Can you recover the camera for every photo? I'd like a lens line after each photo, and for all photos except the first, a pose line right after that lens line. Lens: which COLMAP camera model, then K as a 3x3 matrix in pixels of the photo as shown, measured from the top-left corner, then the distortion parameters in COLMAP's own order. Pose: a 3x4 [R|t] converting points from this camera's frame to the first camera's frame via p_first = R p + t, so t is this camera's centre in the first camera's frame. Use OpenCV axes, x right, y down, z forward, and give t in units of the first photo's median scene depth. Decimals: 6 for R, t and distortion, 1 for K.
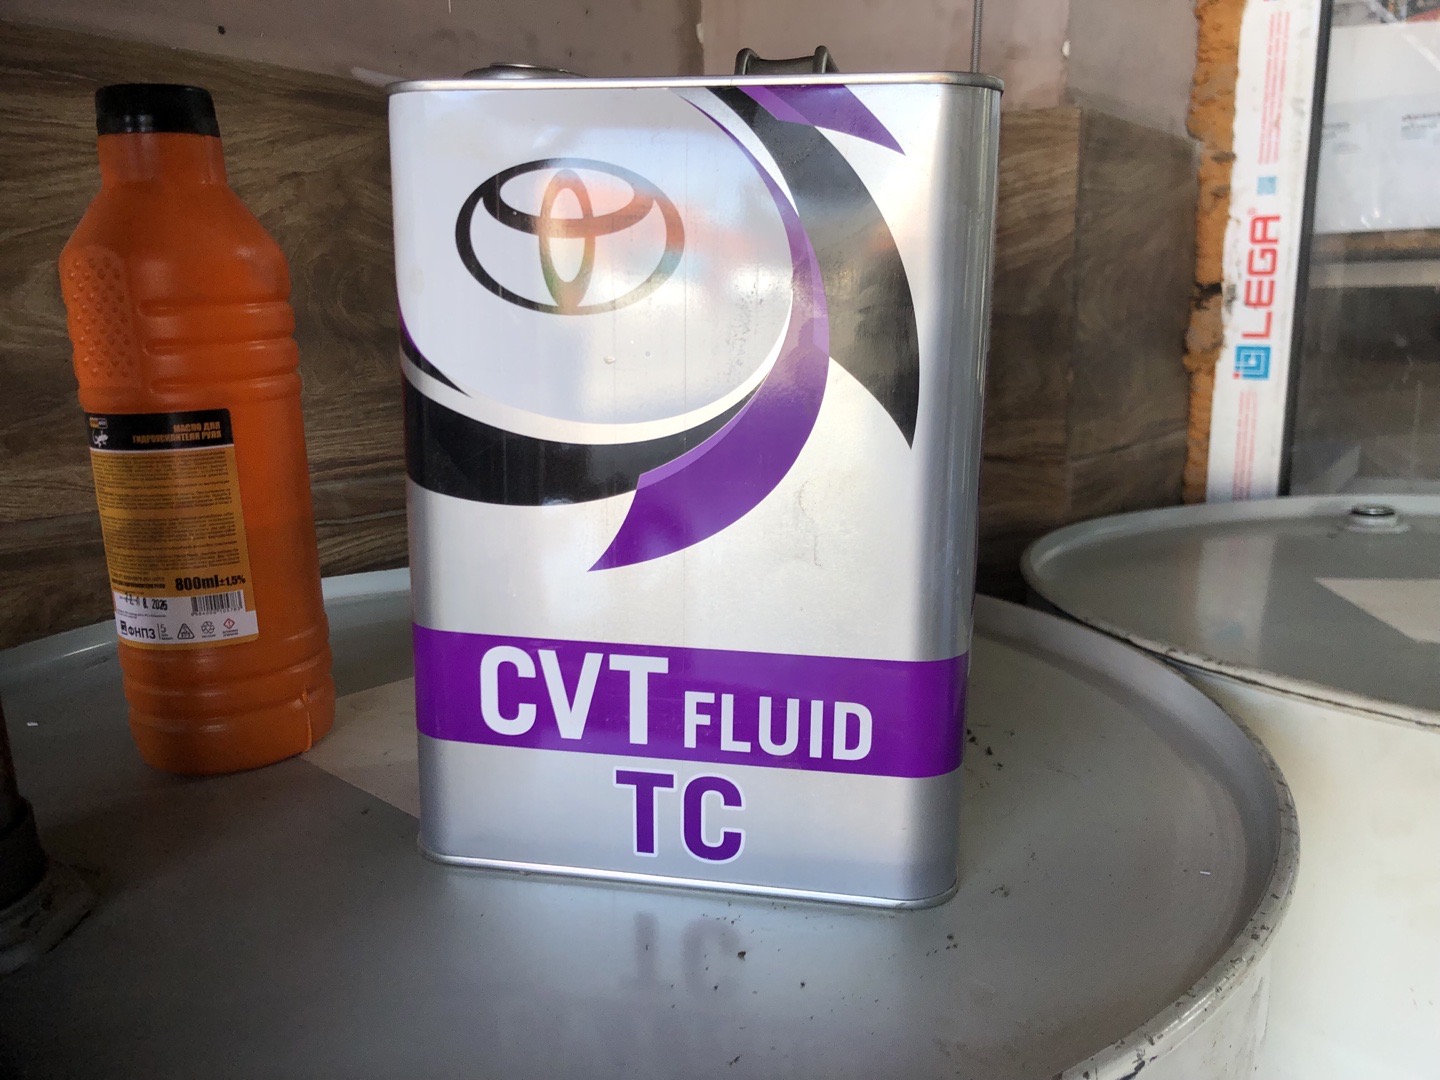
lens RADIAL K [[1208.7, 0, 724.2], [0, 1208.7, 547.6], [0, 0, 1]] dist [-0.003389, 0.022189]
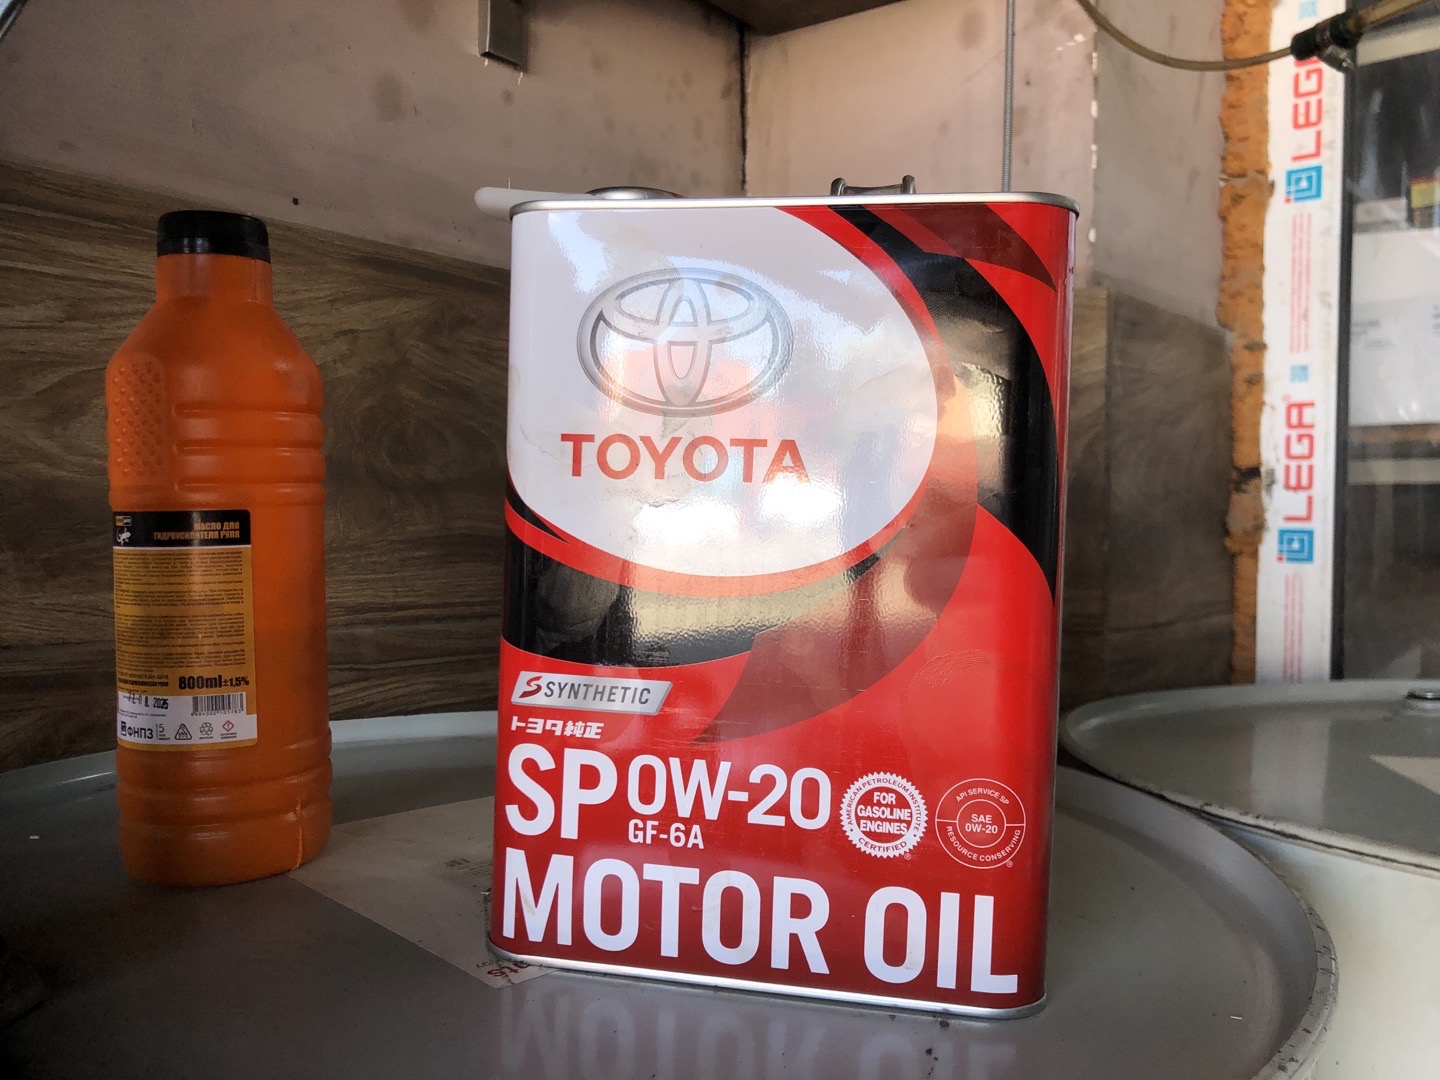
lens RADIAL K [[1216.3, 0, 730.5], [0, 1216.3, 525.0], [0, 0, 1]] dist [0.000407, 0.017207]
pose [[0.998812, 0.023033, -0.042951, 0.023658], [-0.030833, 0.981132, -0.190867, 0.046752], [0.037745, 0.191964, 0.980676, 0.004314]]
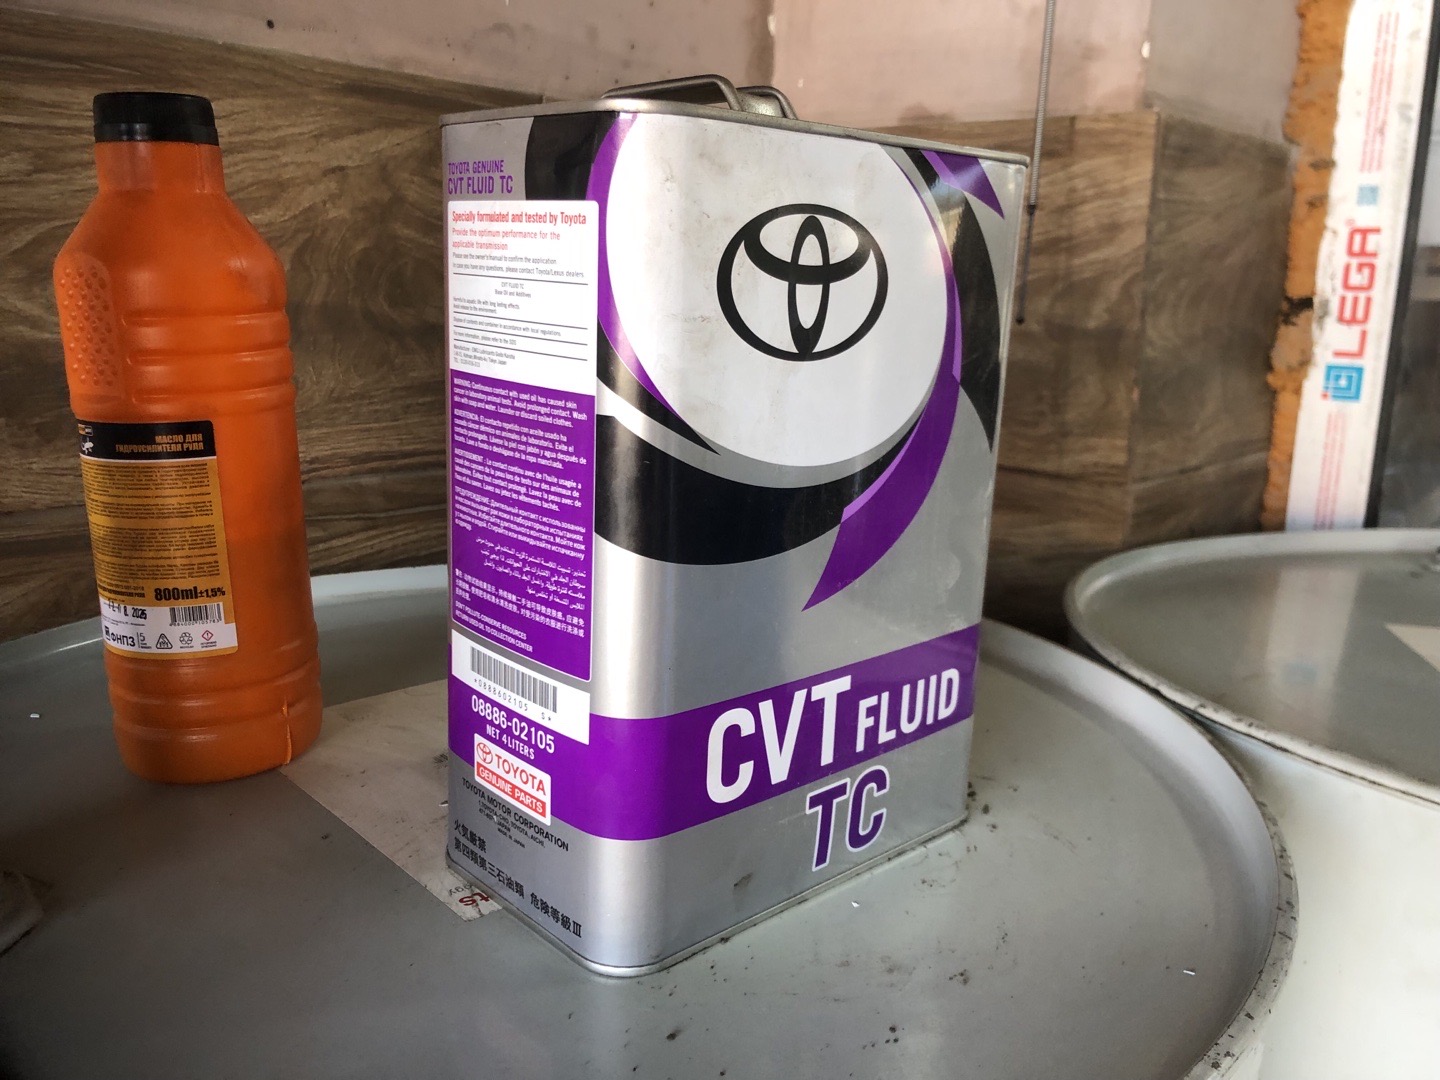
lens RADIAL K [[1212.4, 0, 723.8], [0, 1212.4, 534.4], [0, 0, 1]] dist [0.001217, 0.012592]
pose [[0.995602, 0.047359, -0.080827, 0.052760], [-0.046783, 0.998864, 0.009011, -0.028962], [0.081162, -0.005190, 0.996687, 0.025011]]
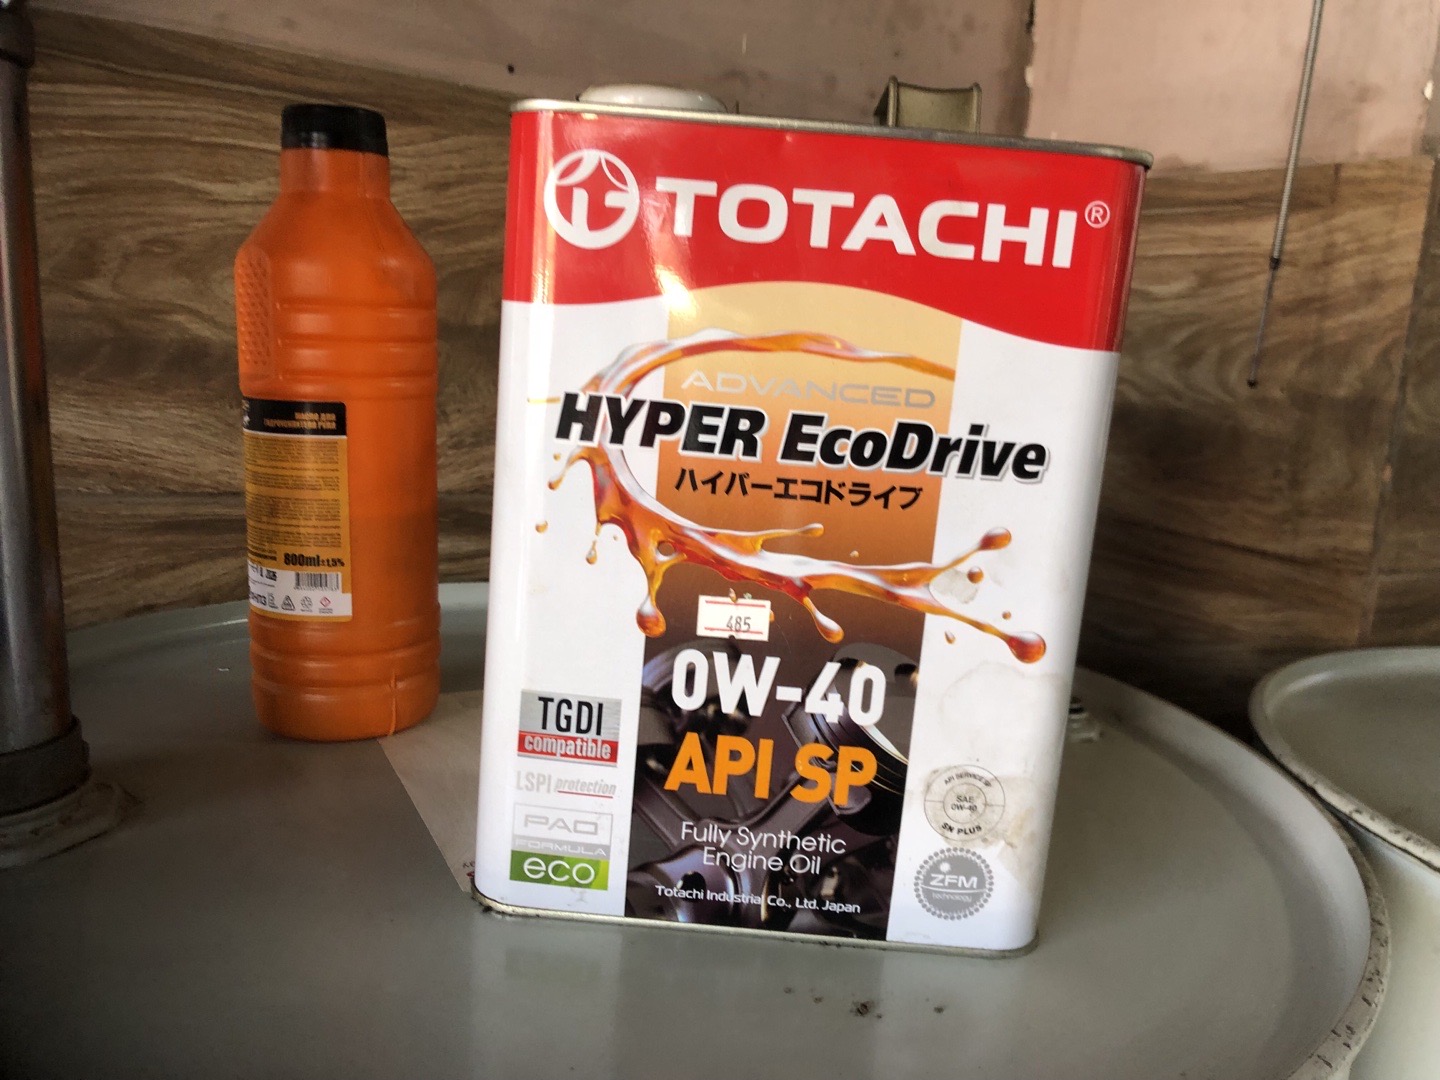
lens RADIAL K [[1212.9, 0, 711.3], [0, 1212.9, 546.0], [0, 0, 1]] dist [0.006706, 0.013284]
pose [[0.932195, 0.131376, -0.337273, 0.157366], [-0.145871, 0.989142, -0.017882, -0.010031], [0.331262, 0.065868, 0.941237, 0.057811]]
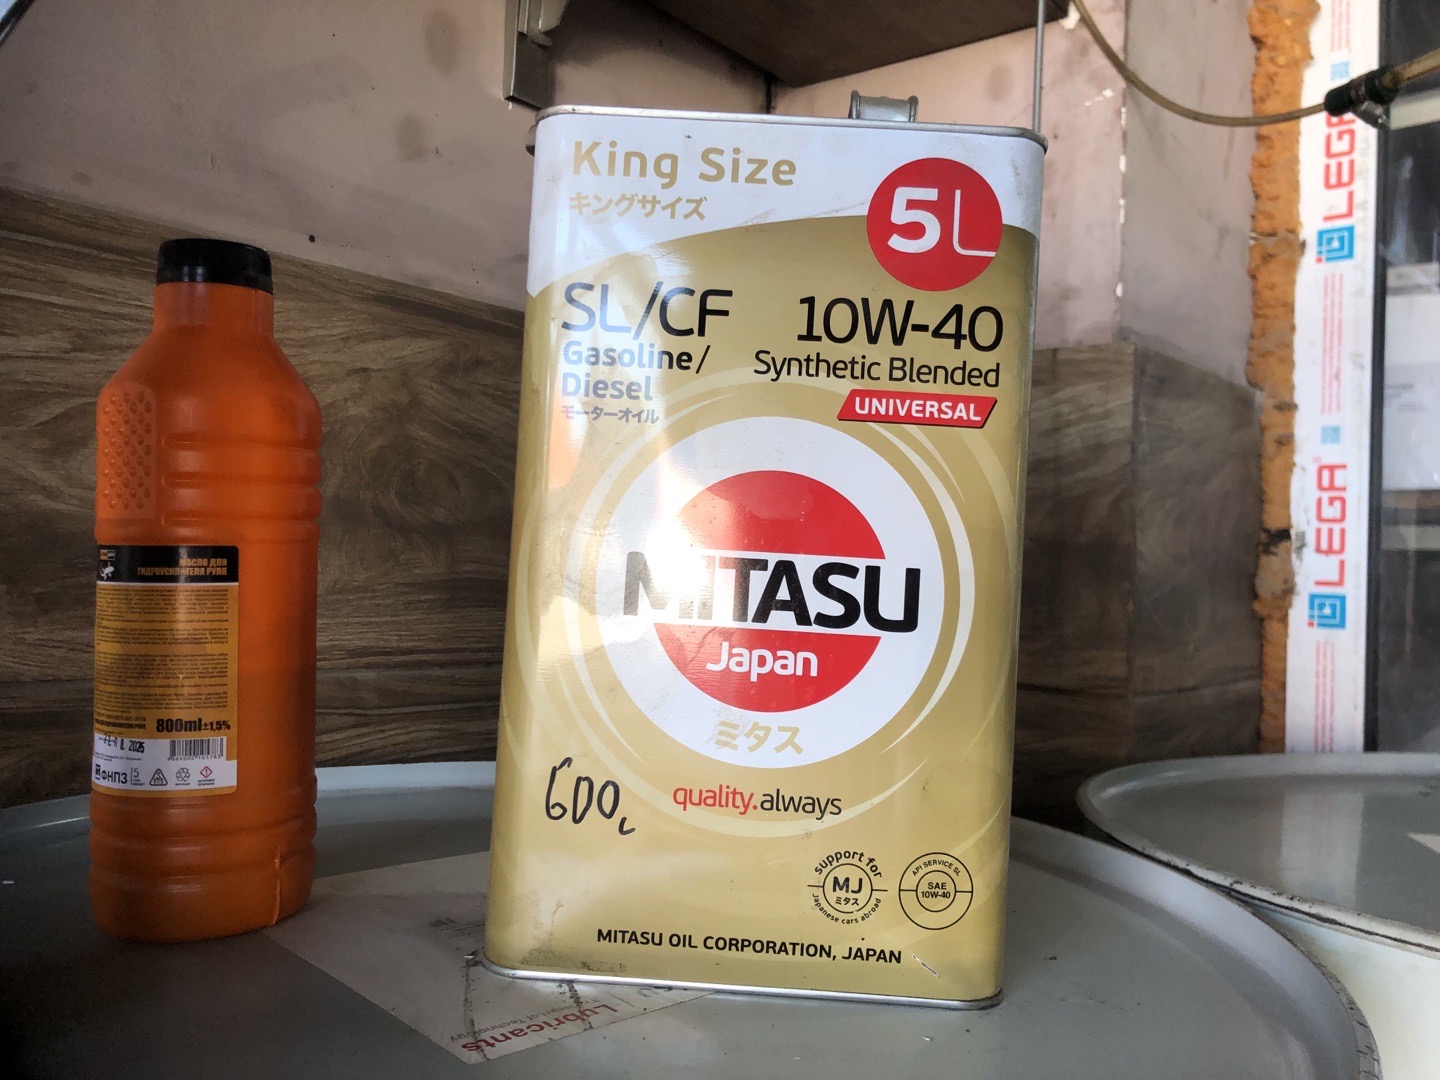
lens RADIAL K [[1214.2, 0, 733.5], [0, 1214.2, 519.8], [0, 0, 1]] dist [0.005366, 0.013025]
pose [[0.997196, 0.043921, -0.060582, 0.029702], [-0.057087, 0.969965, -0.236452, 0.043175], [0.048377, 0.239248, 0.969753, 0.030487]]
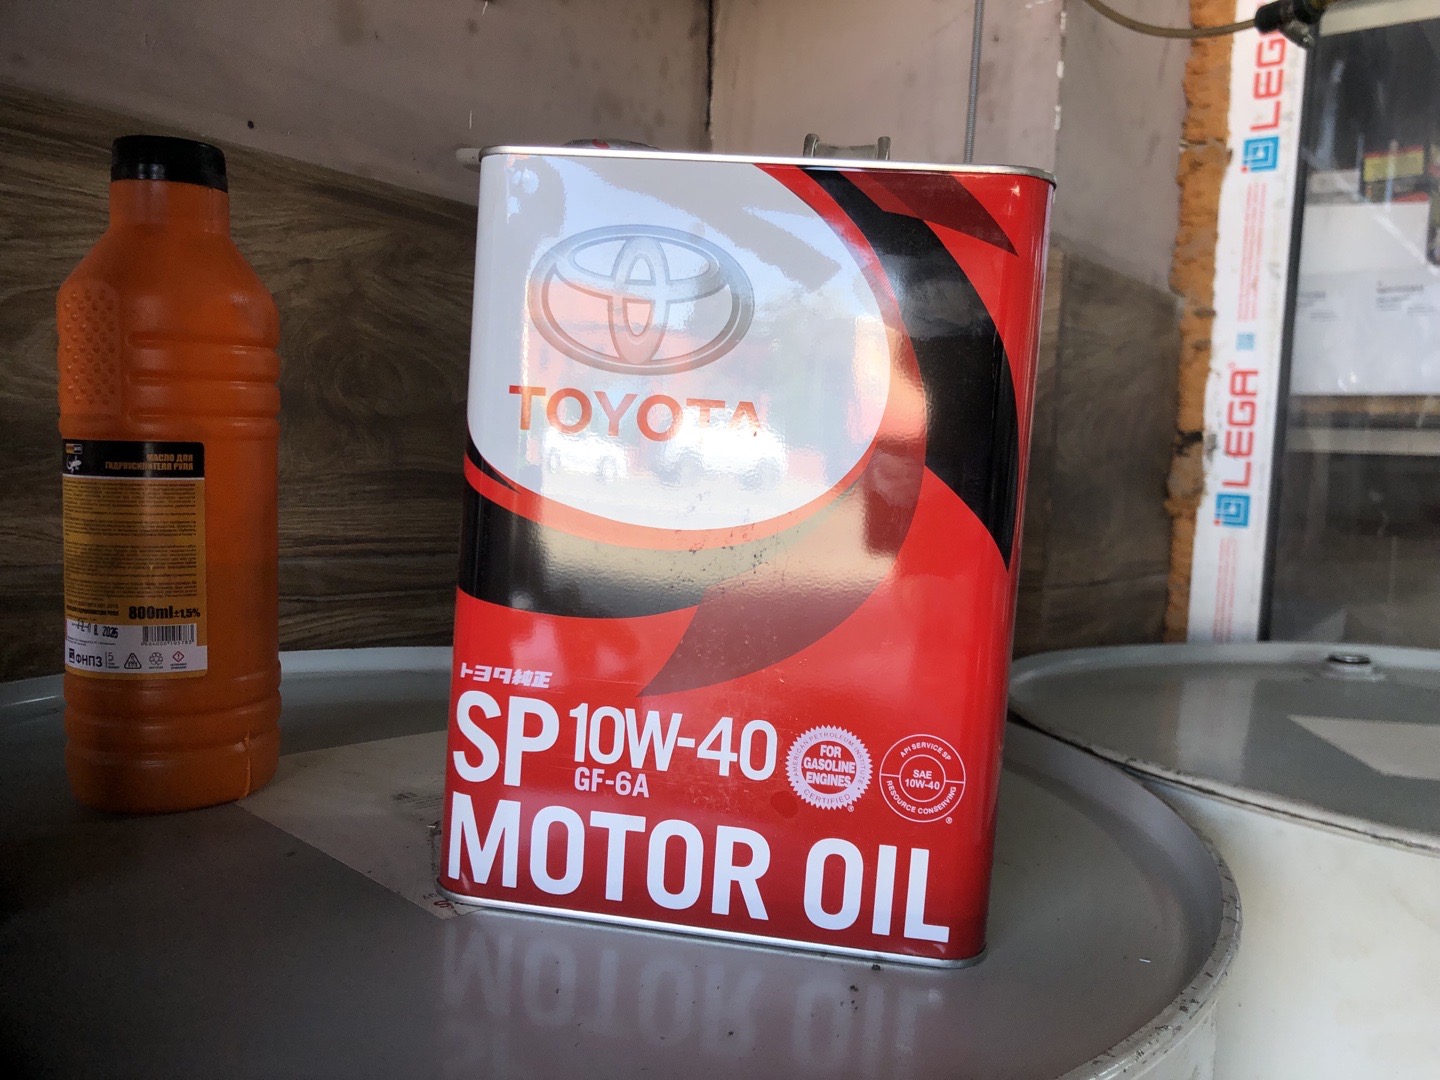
lens RADIAL K [[1216.3, 0, 730.5], [0, 1216.3, 525.0], [0, 0, 1]] dist [0.000407, 0.017207]
pose [[0.998150, 0.060797, 0.000317, 0.022461], [-0.060113, 0.987671, -0.144544, 0.043510], [-0.009101, 0.144258, 0.989498, -0.007474]]
